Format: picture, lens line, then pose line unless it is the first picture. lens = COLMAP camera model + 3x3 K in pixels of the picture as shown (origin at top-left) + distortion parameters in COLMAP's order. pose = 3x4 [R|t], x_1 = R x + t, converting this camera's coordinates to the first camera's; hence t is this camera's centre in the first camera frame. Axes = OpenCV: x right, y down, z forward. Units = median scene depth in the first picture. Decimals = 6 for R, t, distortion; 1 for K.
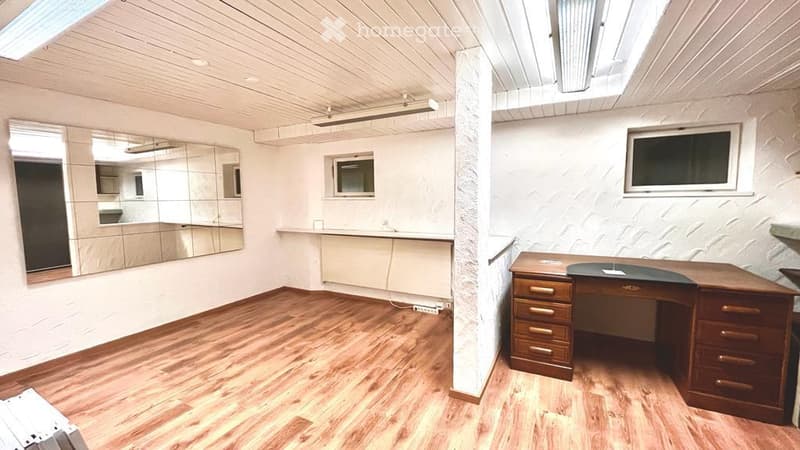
lens RADIAL K [[323.1, 0, 399.3], [0, 323.1, 227.7], [0, 0, 1]] dist [-0.003871, -0.000374]
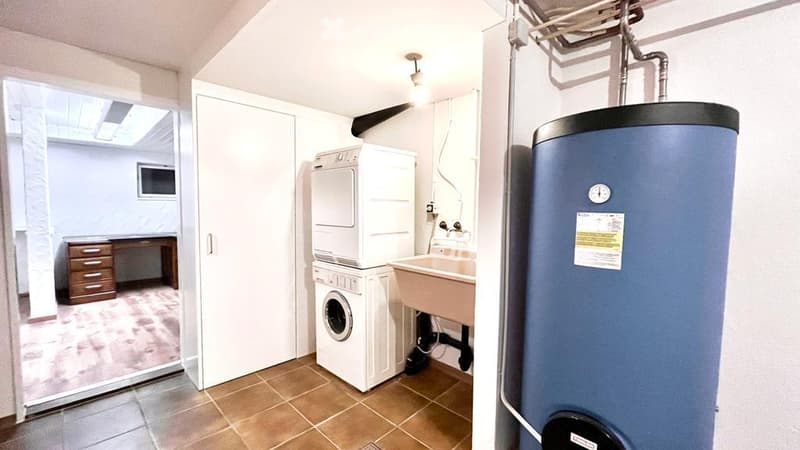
lens RADIAL K [[323.1, 0, 400.4], [0, 323.1, 227.7], [0, 0, 1]] dist [-0.003871, -0.000374]
pose [[0.281206, -0.041673, 0.958742, -0.731666], [0.067050, 0.997468, 0.023690, 0.138743], [-0.957302, 0.057622, 0.283288, -1.064220]]
